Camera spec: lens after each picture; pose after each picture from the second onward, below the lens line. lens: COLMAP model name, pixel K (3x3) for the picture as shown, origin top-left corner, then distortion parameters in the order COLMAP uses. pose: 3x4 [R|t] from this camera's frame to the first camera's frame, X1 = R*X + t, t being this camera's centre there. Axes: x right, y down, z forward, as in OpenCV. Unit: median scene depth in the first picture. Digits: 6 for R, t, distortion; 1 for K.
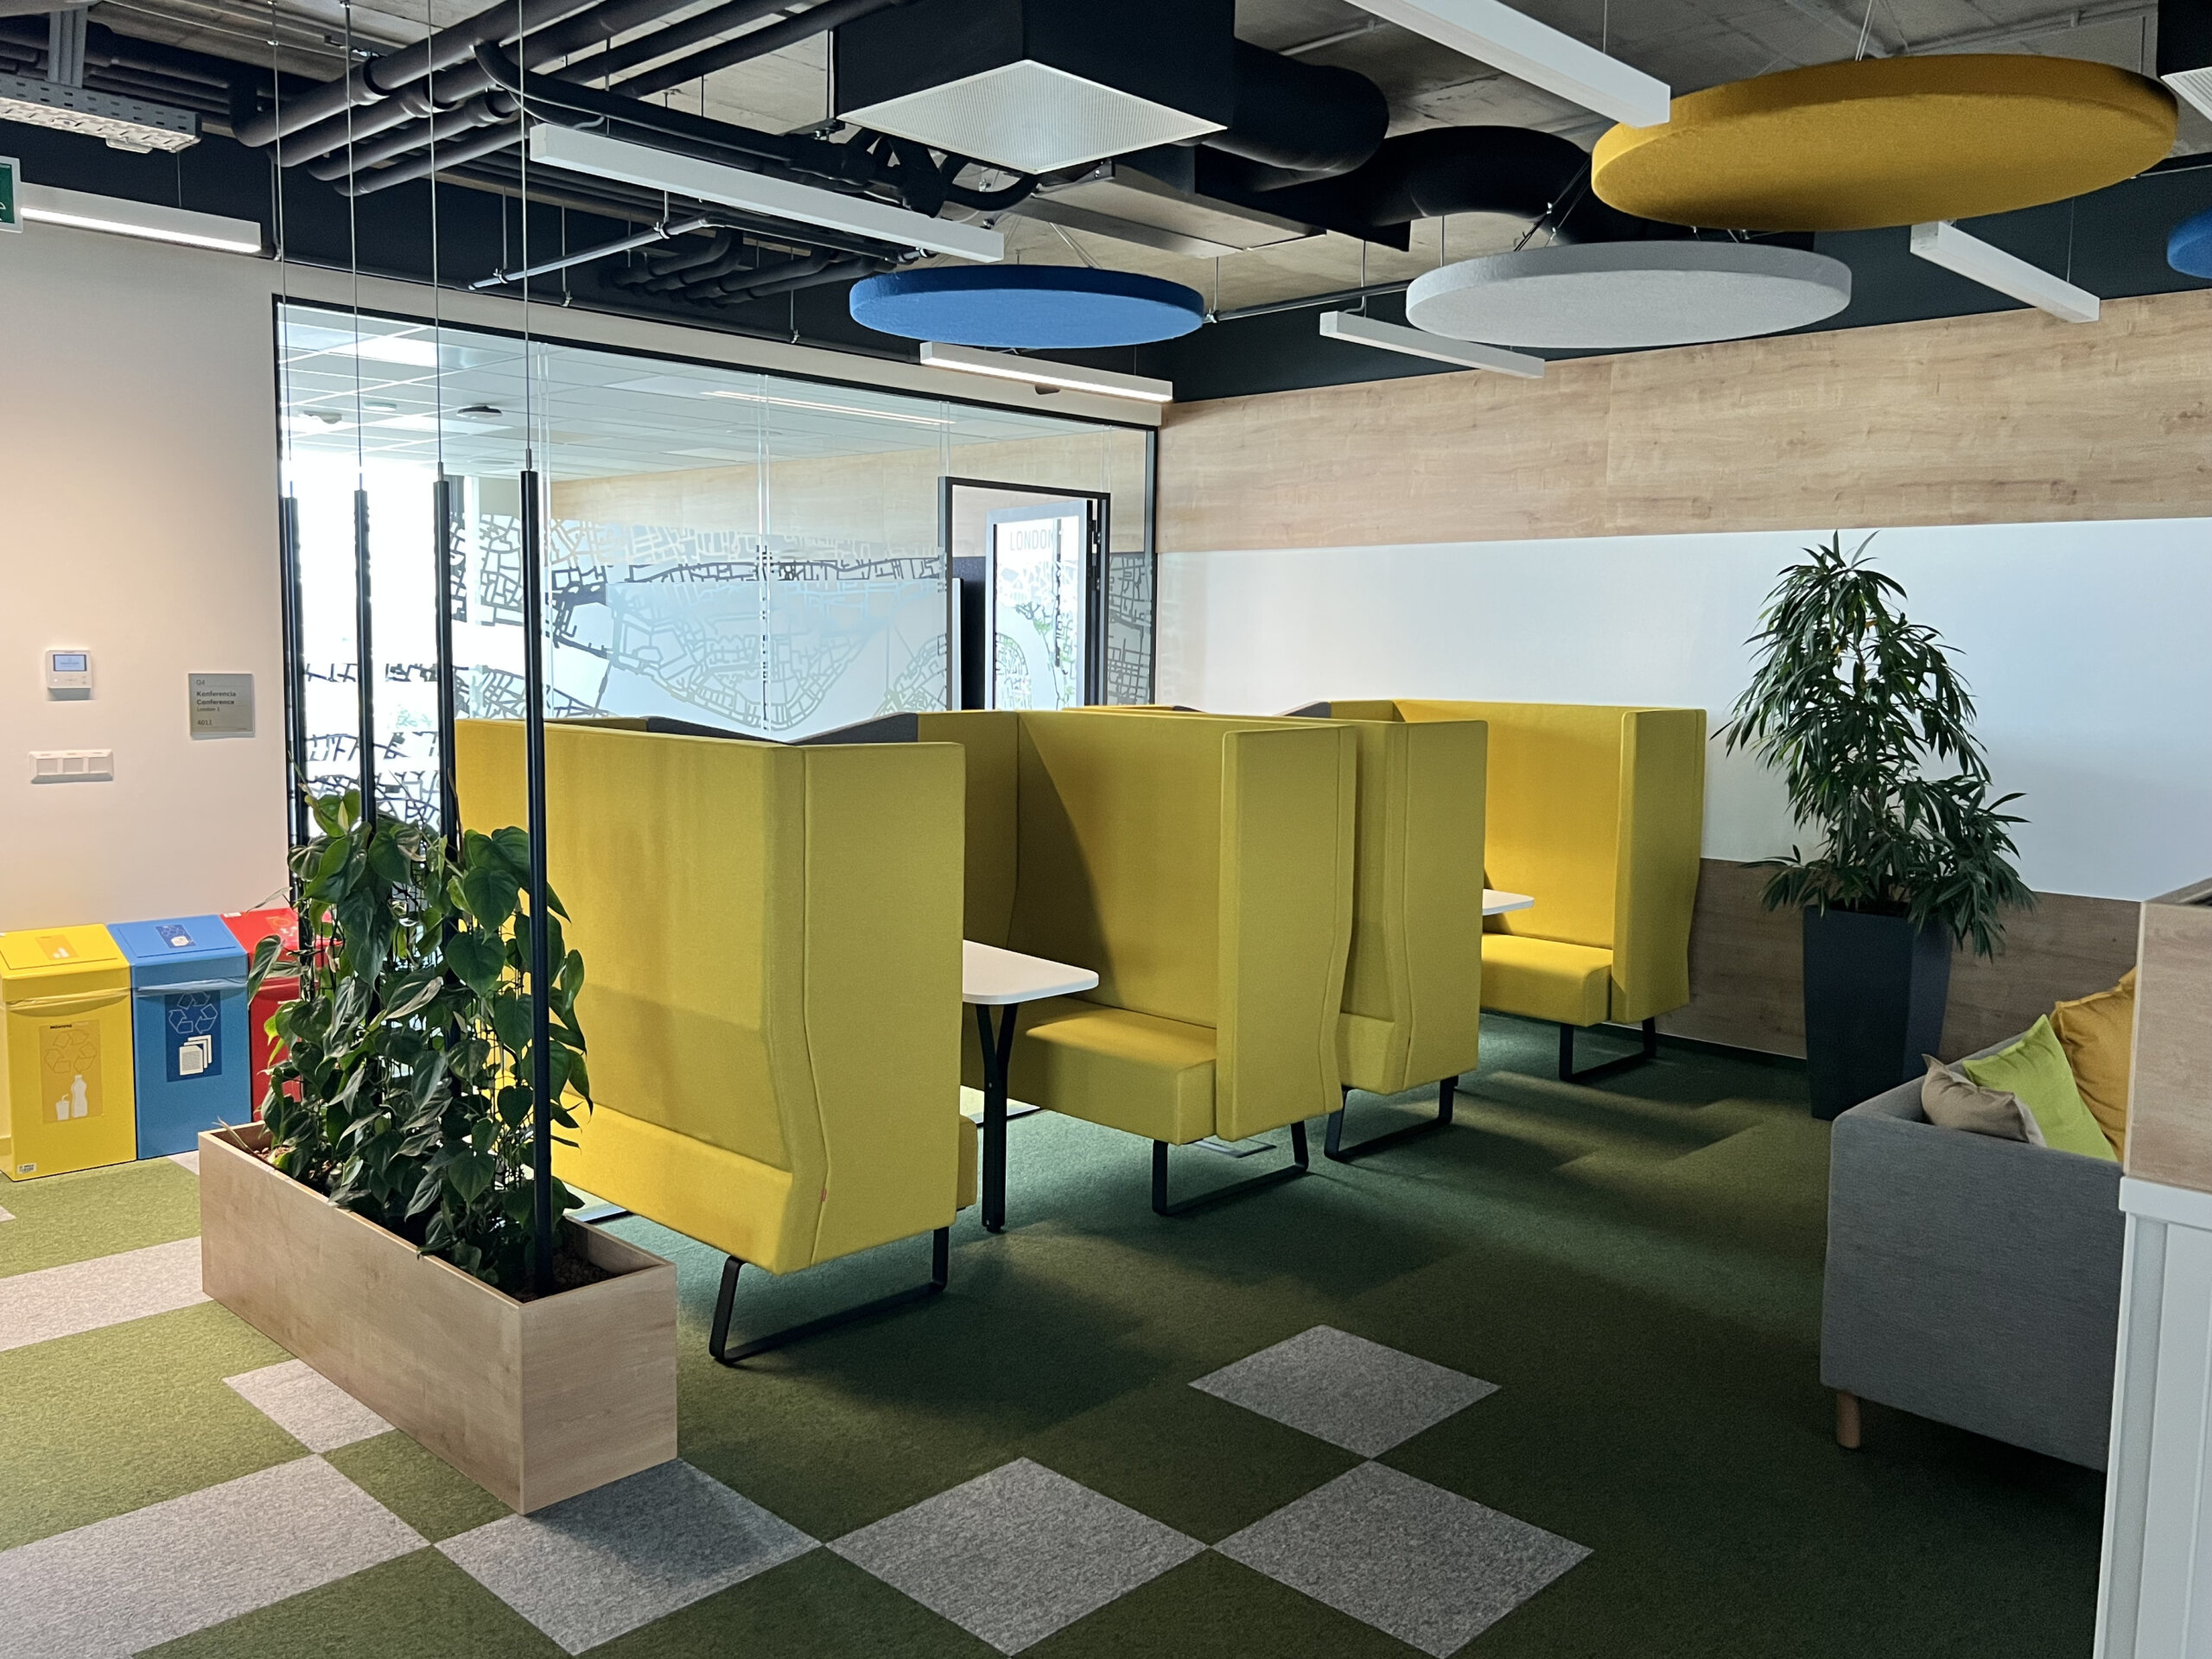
lens RADIAL K [[1932.6, 0, 1106.0], [0, 1932.6, 829.5], [0, 0, 1]] dist [0.184468, -0.380396]
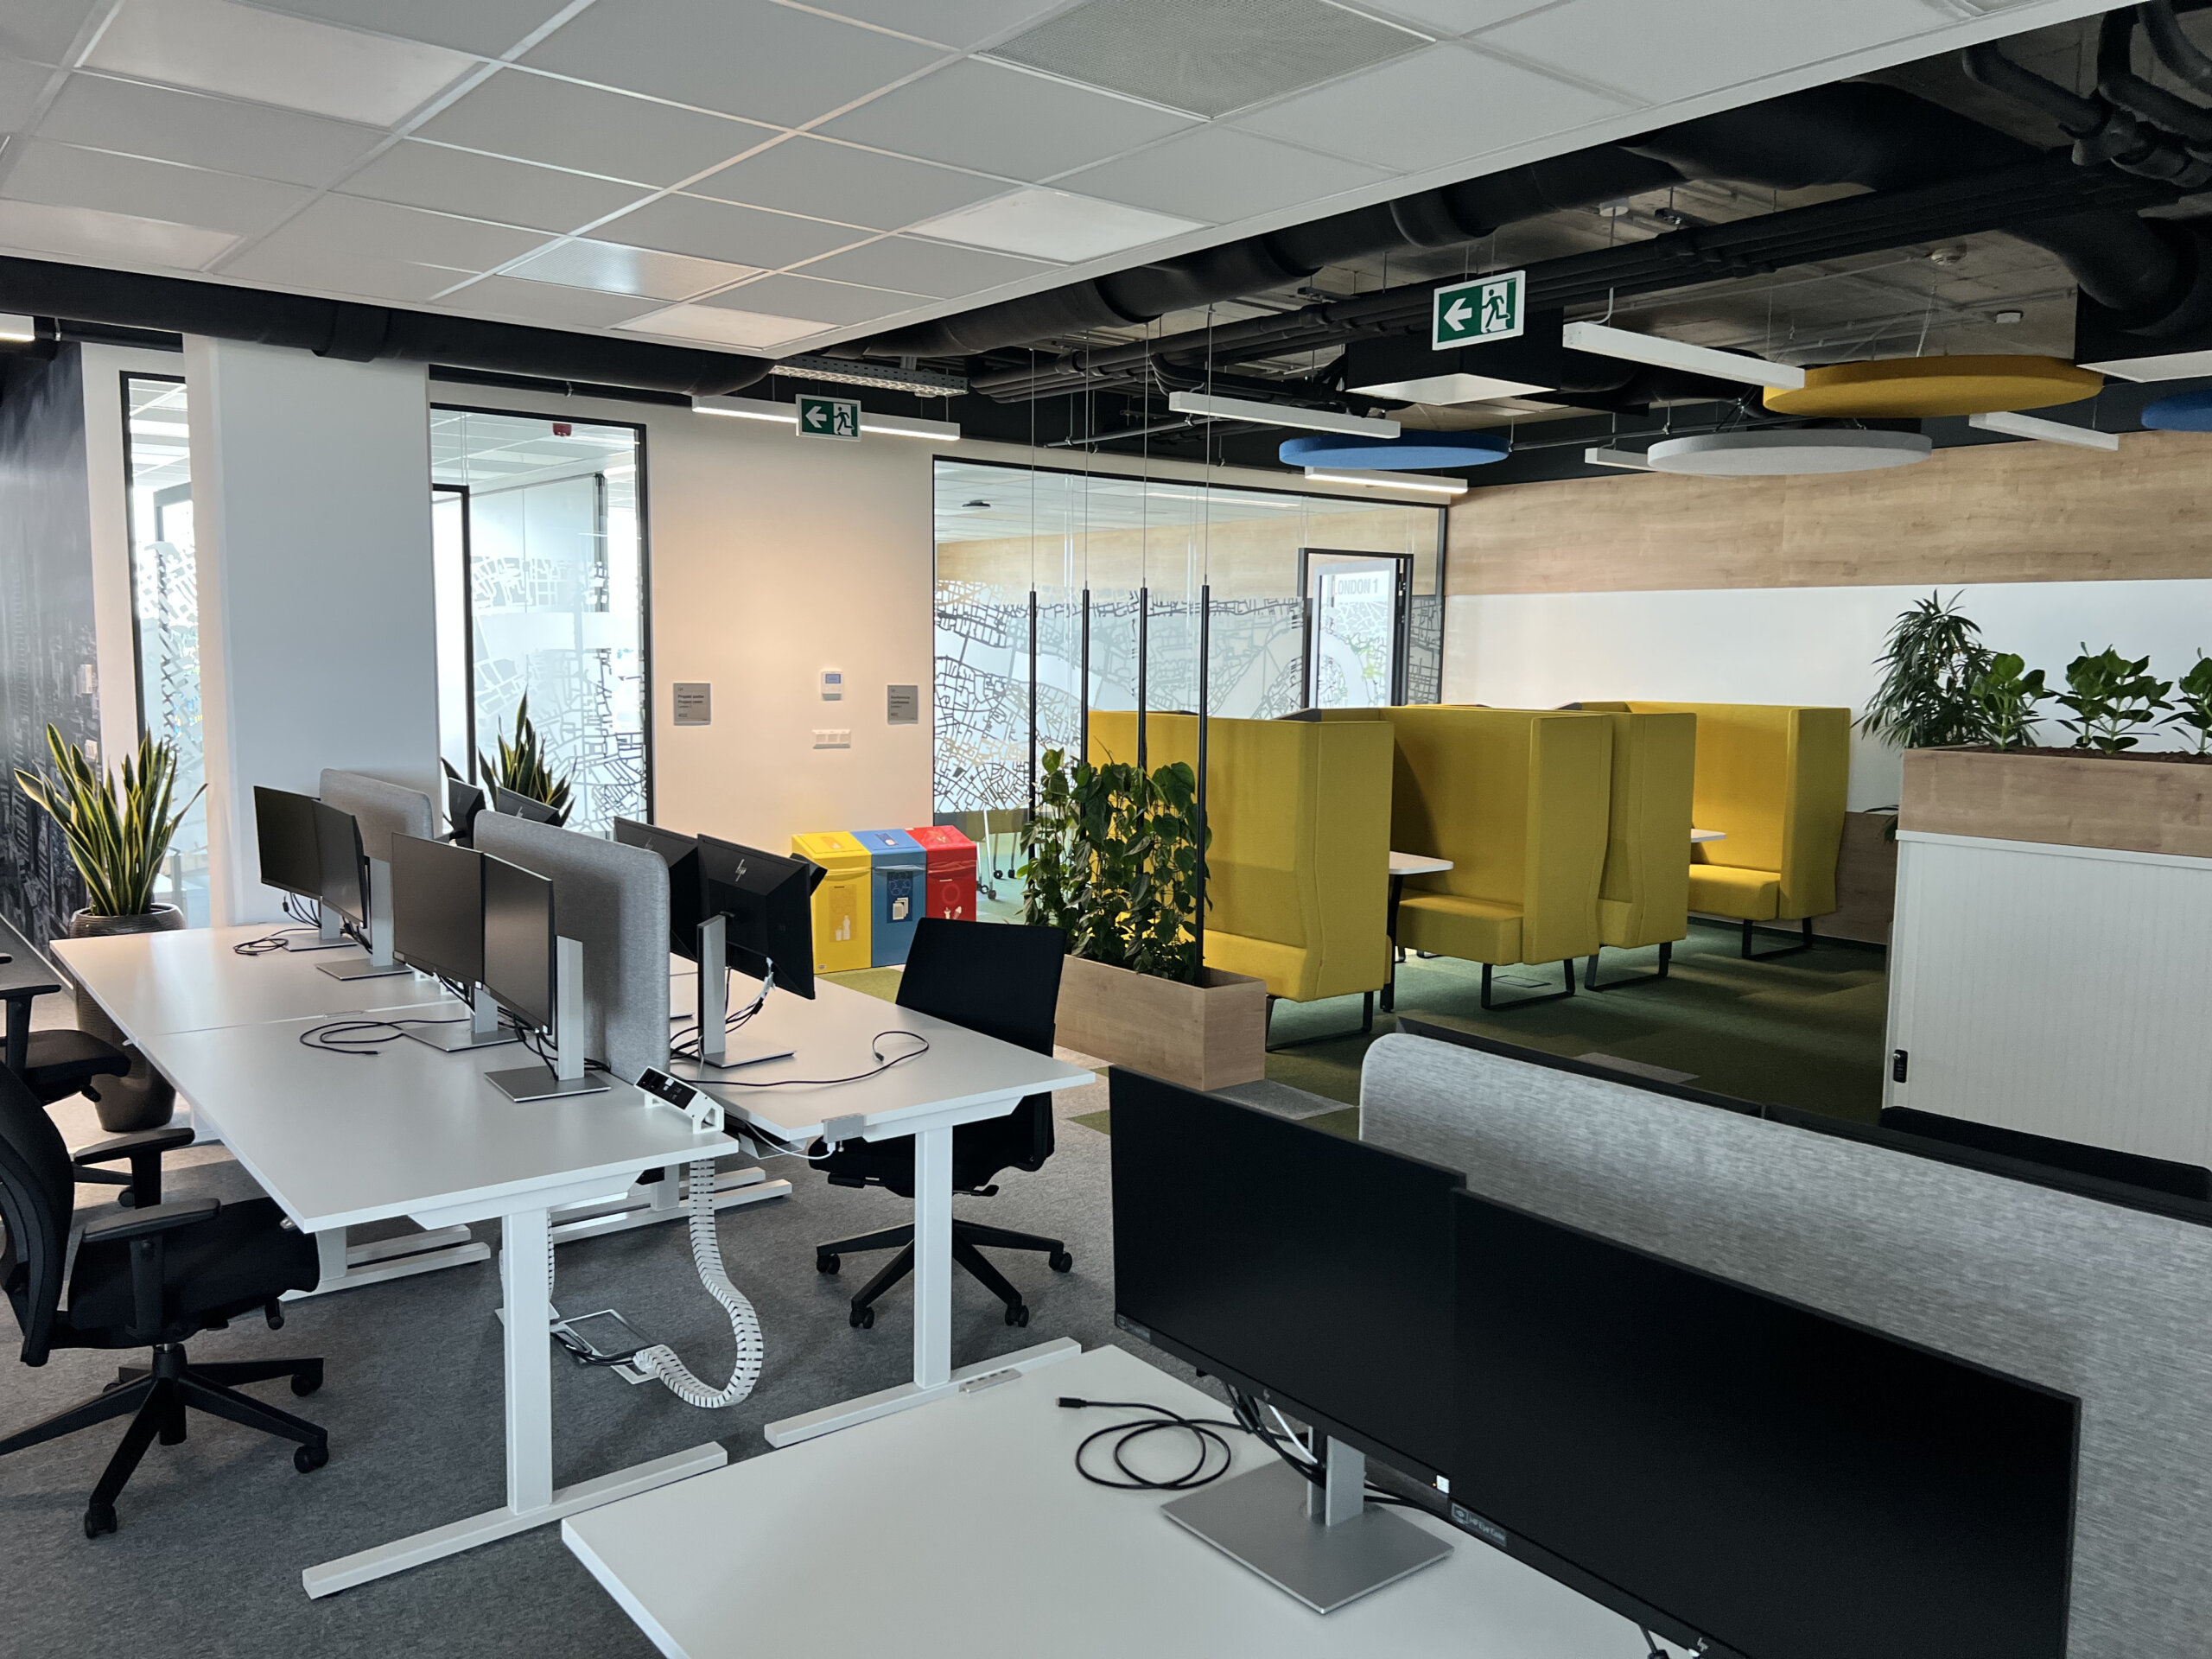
lens RADIAL K [[1676.9, 0, 1094.5], [0, 1676.9, 834.2], [0, 0, 1]] dist [0.019656, -0.001487]
pose [[0.989323, 0.012069, -0.145236, -0.069327], [-0.010852, 0.999899, 0.009168, 0.028192], [0.145332, -0.007494, 0.989355, -0.331767]]
